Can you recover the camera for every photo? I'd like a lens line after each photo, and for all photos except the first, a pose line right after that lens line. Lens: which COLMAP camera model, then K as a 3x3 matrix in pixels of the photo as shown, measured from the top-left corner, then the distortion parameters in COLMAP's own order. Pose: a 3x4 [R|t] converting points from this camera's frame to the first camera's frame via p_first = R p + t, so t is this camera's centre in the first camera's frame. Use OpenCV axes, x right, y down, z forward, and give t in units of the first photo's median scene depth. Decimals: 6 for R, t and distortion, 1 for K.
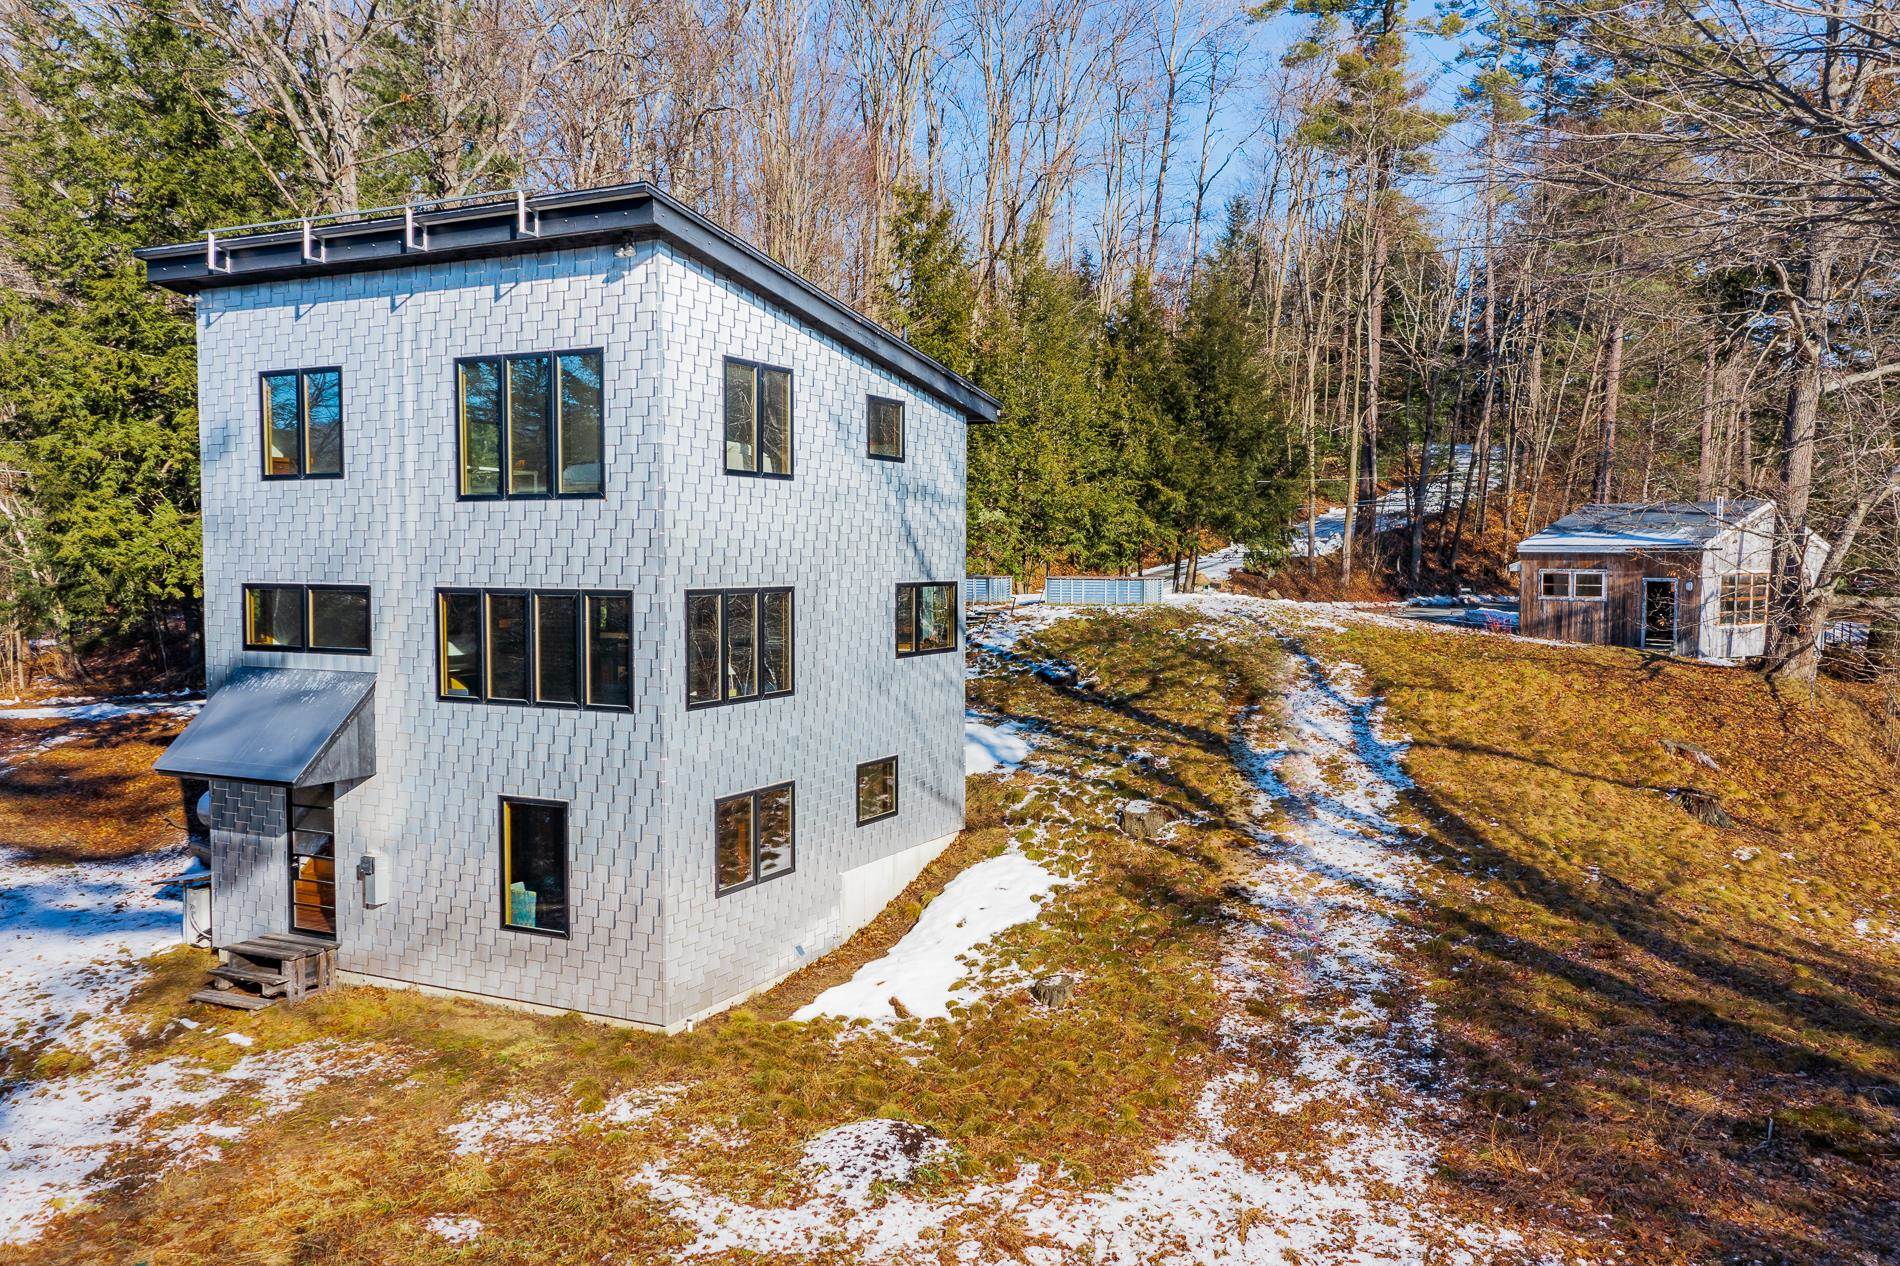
lens RADIAL K [[1498.3, 0, 951.7], [0, 1498.3, 635.6], [0, 0, 1]] dist [0.018314, 0.004789]
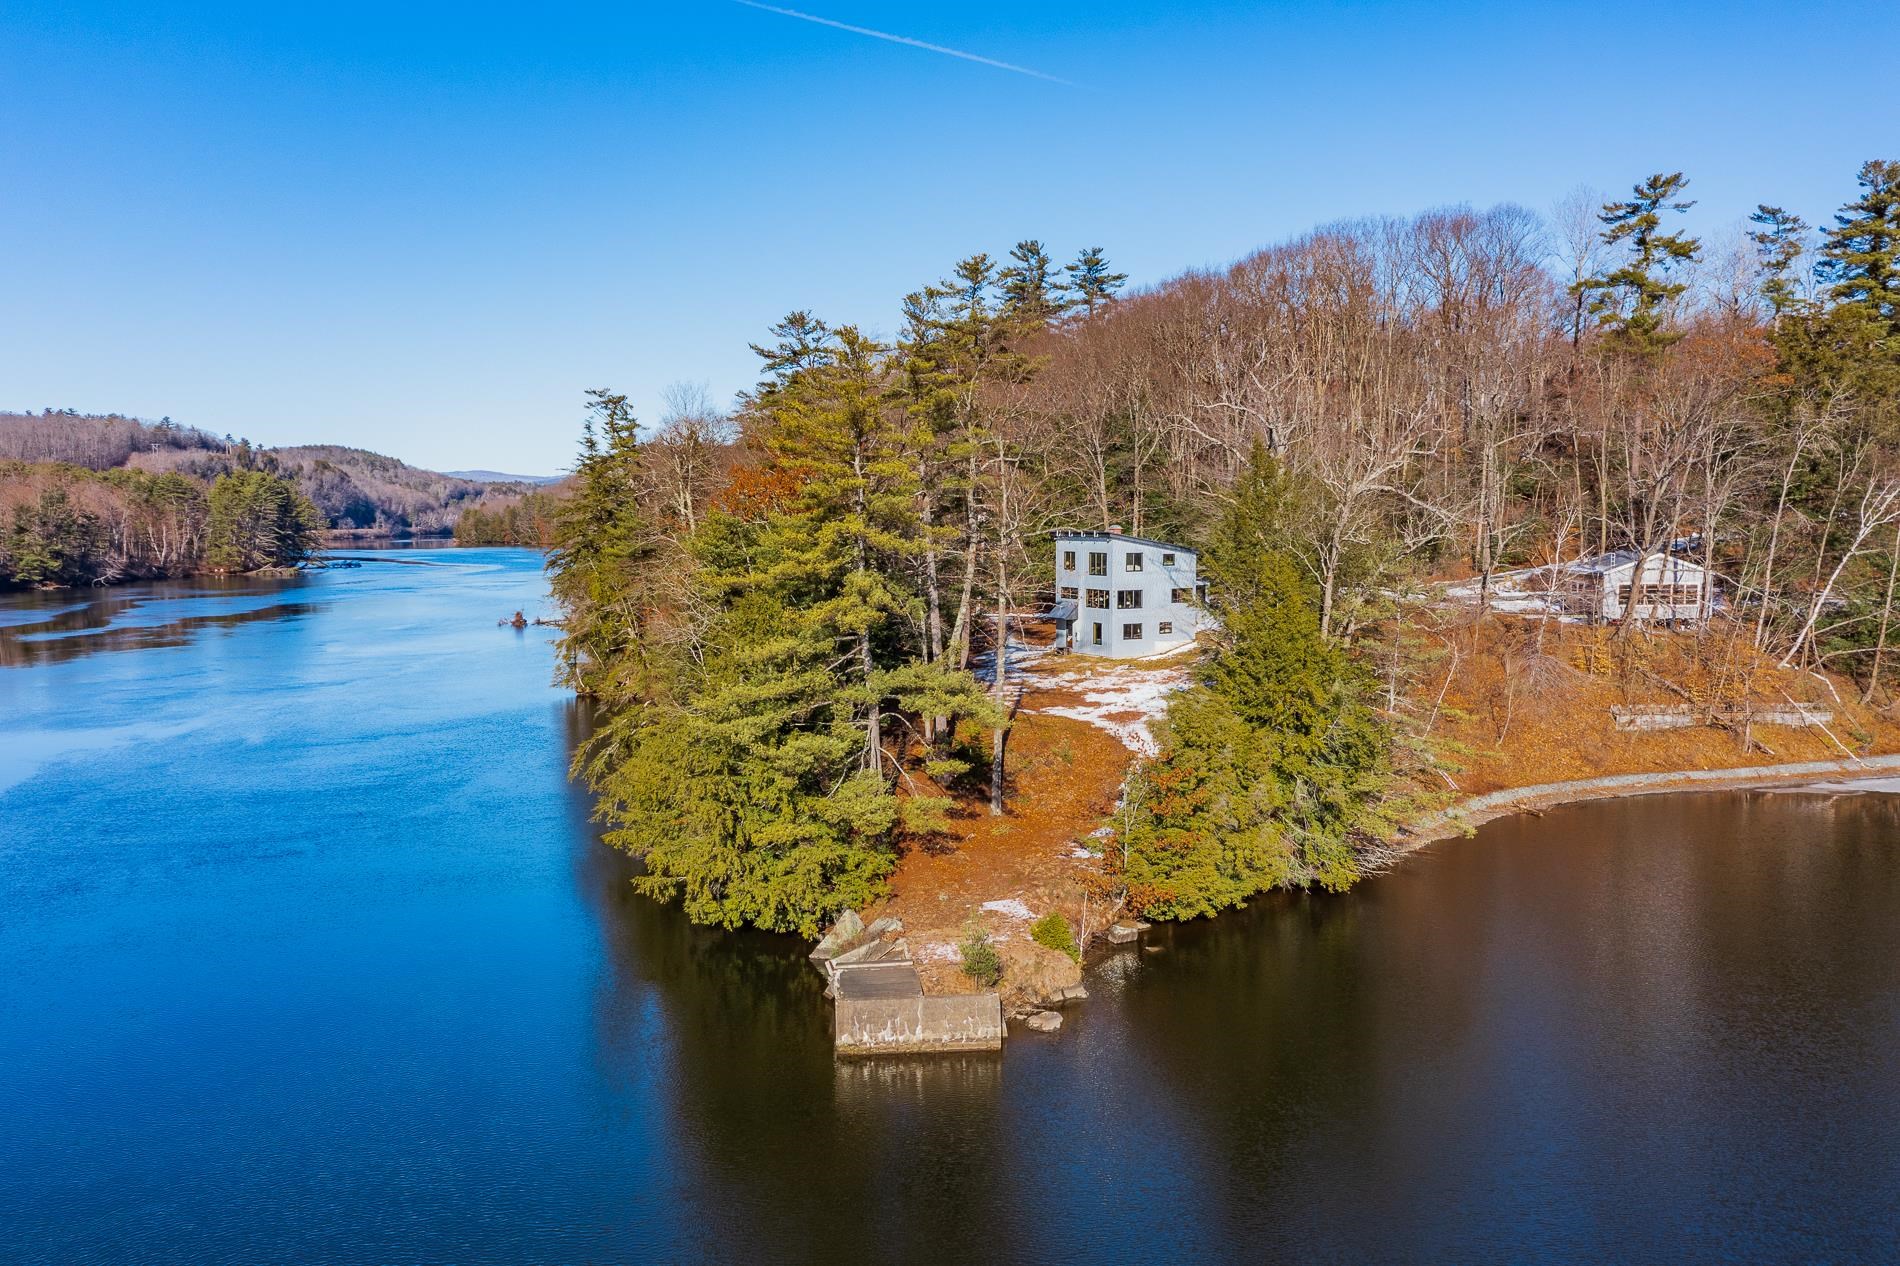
lens RADIAL K [[1498.3, 0, 950.0], [0, 1498.3, 633.3], [0, 0, 1]] dist [0.018314, 0.004789]
pose [[0.790266, 0.039348, -0.611500, 2.946001], [-0.022889, 0.999135, 0.034711, -0.048973], [0.612337, -0.013434, 0.790483, -4.155844]]
